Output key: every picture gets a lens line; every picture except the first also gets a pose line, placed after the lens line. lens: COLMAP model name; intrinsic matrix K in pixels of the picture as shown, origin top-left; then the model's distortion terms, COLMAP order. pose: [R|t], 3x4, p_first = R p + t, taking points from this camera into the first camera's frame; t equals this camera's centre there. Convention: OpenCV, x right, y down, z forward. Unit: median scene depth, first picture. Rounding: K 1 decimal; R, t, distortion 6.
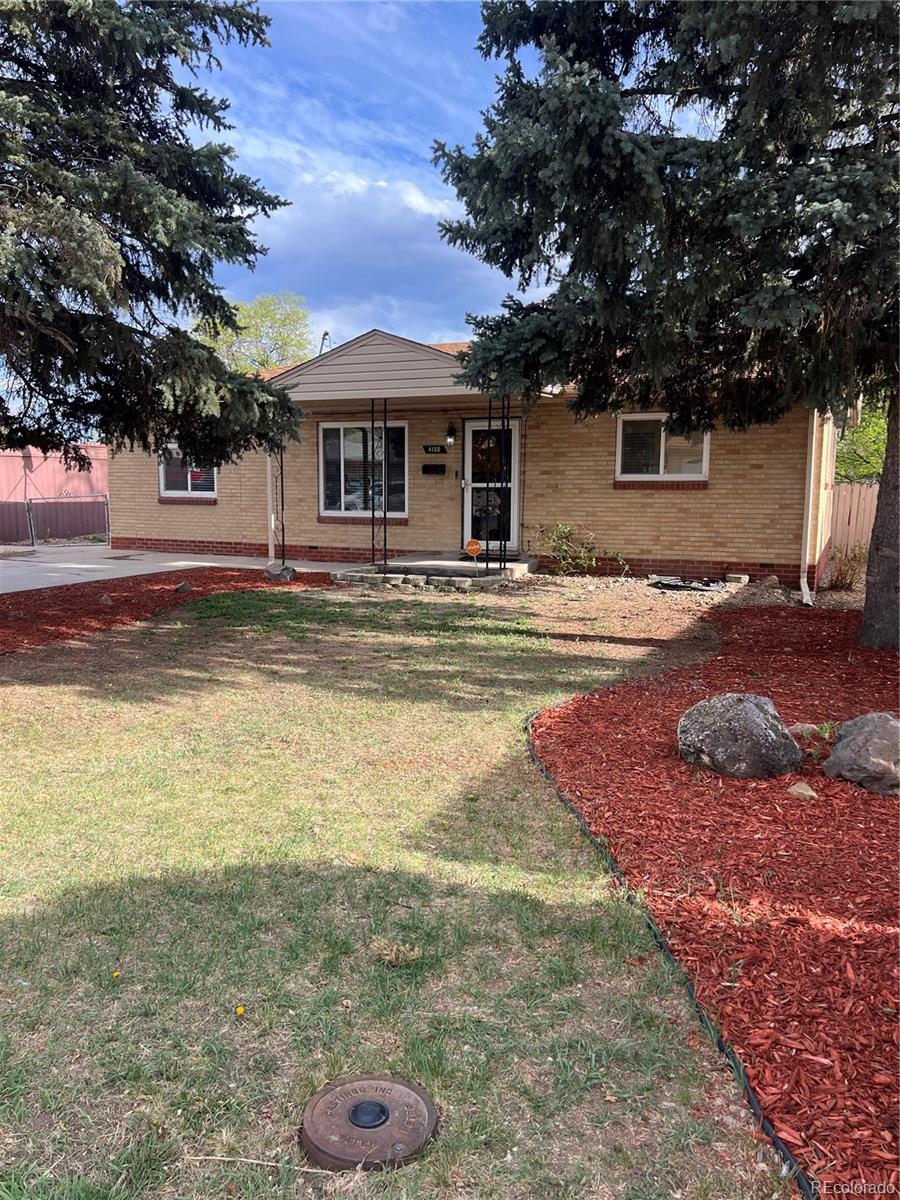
lens RADIAL K [[901.8, 0, 457.3], [0, 901.8, 595.7], [0, 0, 1]] dist [0.037619, -0.038777]
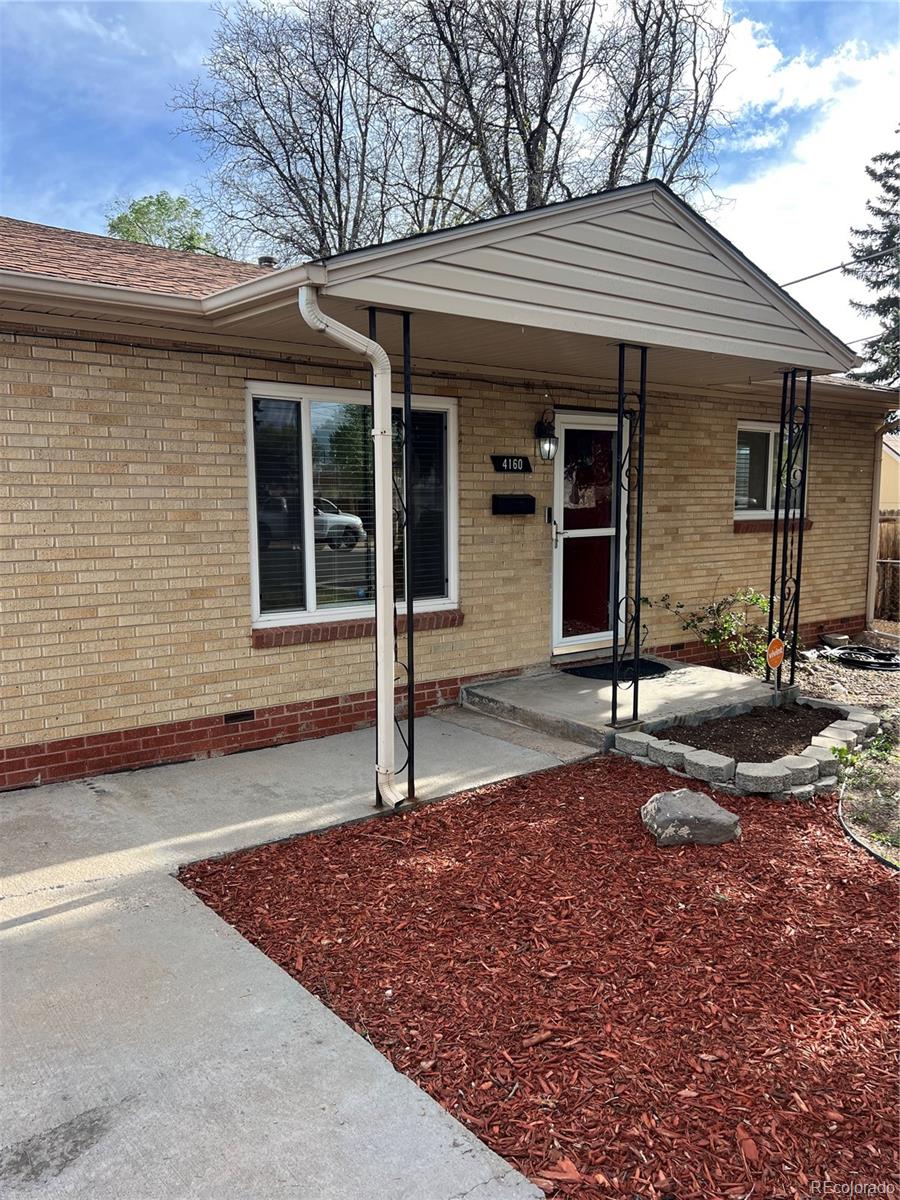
lens RADIAL K [[901.8, 0, 457.3], [0, 901.8, 595.7], [0, 0, 1]] dist [0.037619, -0.038777]
pose [[0.472075, -0.102670, 0.875560, -0.470904], [0.112748, 0.992070, 0.055542, -0.121709], [-0.874319, 0.072498, 0.479907, 0.795248]]
